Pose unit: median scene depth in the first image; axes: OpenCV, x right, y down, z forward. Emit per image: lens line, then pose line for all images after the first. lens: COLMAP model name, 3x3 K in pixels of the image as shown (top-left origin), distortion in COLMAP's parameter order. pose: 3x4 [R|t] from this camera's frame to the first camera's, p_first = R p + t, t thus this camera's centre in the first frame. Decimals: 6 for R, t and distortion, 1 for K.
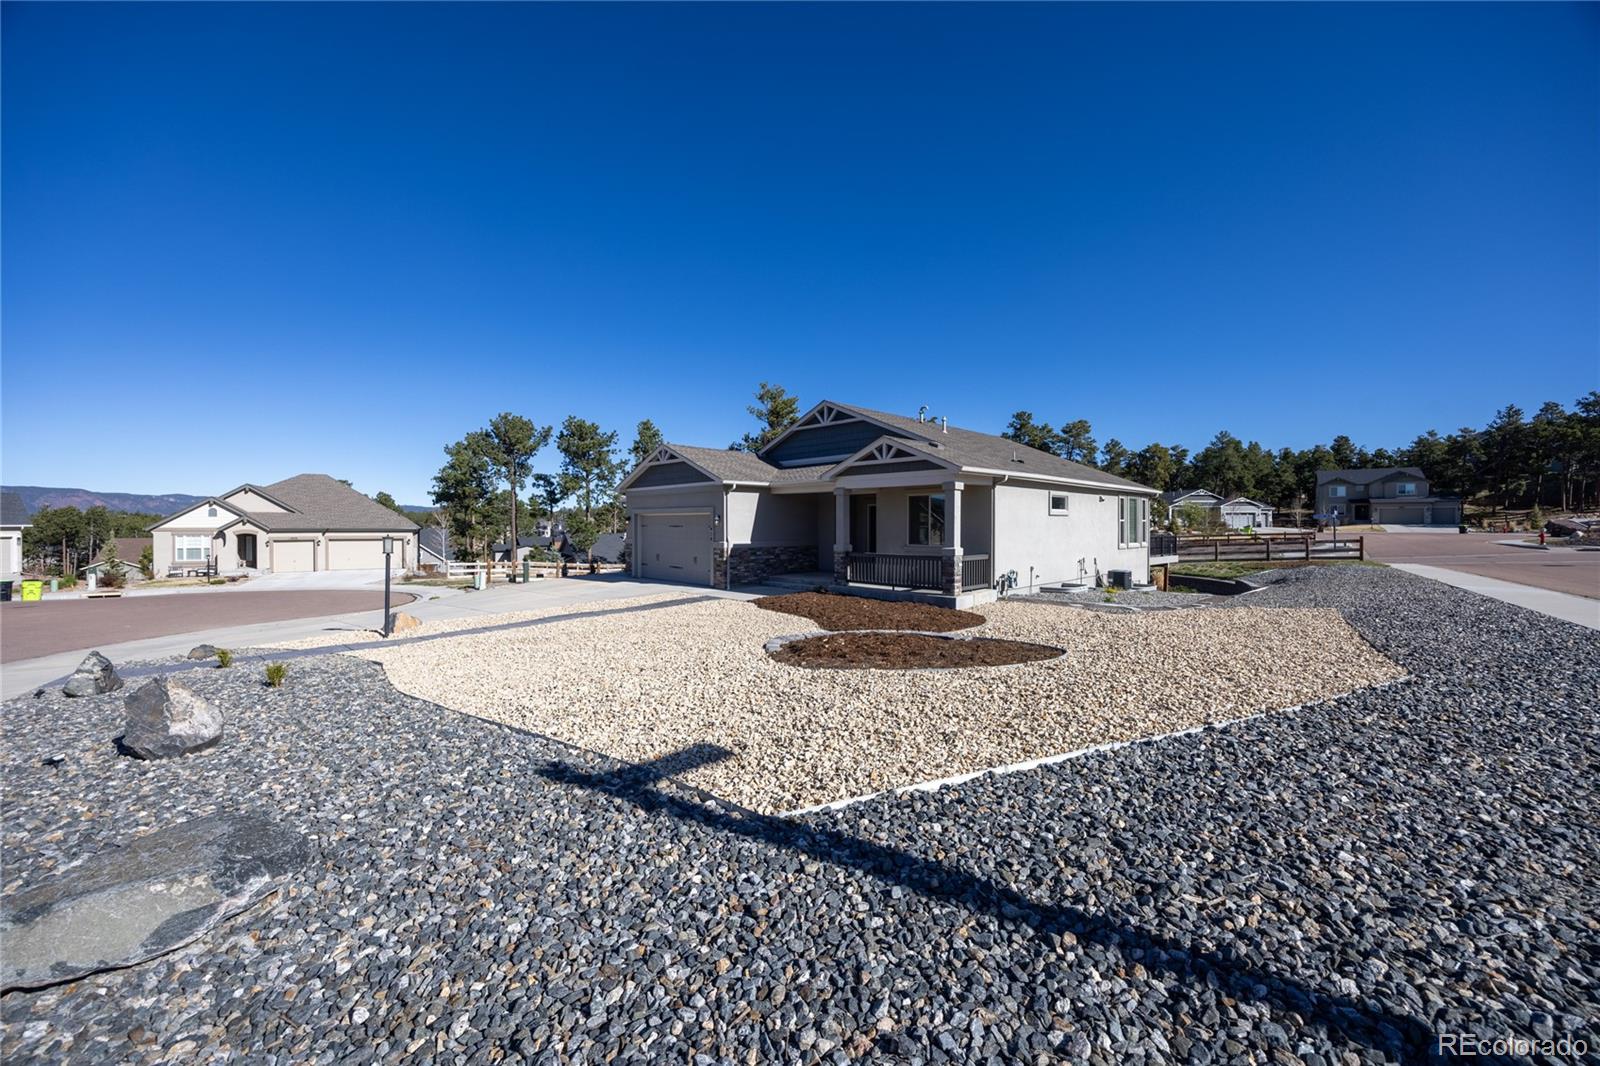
lens RADIAL K [[605.7, 0, 804.1], [0, 605.7, 526.4], [0, 0, 1]] dist [-0.001000, -0.000076]
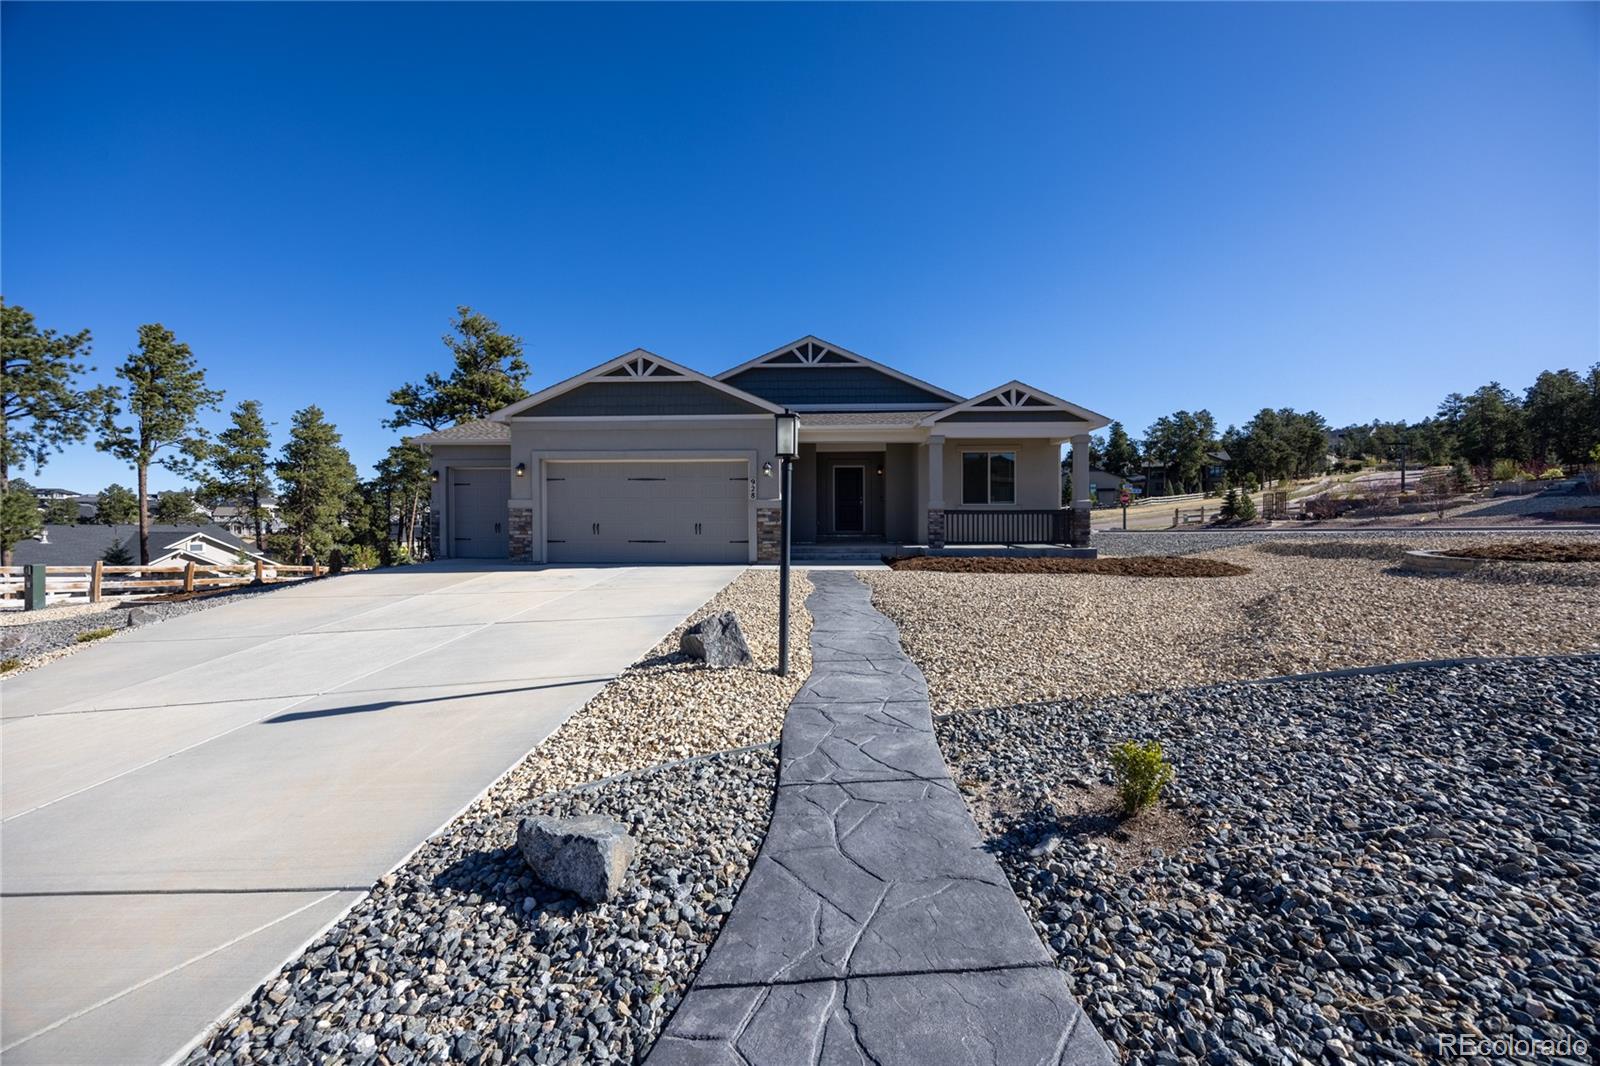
lens RADIAL K [[605.7, 0, 804.1], [0, 605.7, 526.4], [0, 0, 1]] dist [-0.001000, -0.000076]
pose [[0.717735, -0.010539, 0.696236, -0.549845], [0.009981, 0.999938, 0.004847, 0.049122], [-0.696245, 0.003470, 0.717796, 0.403528]]
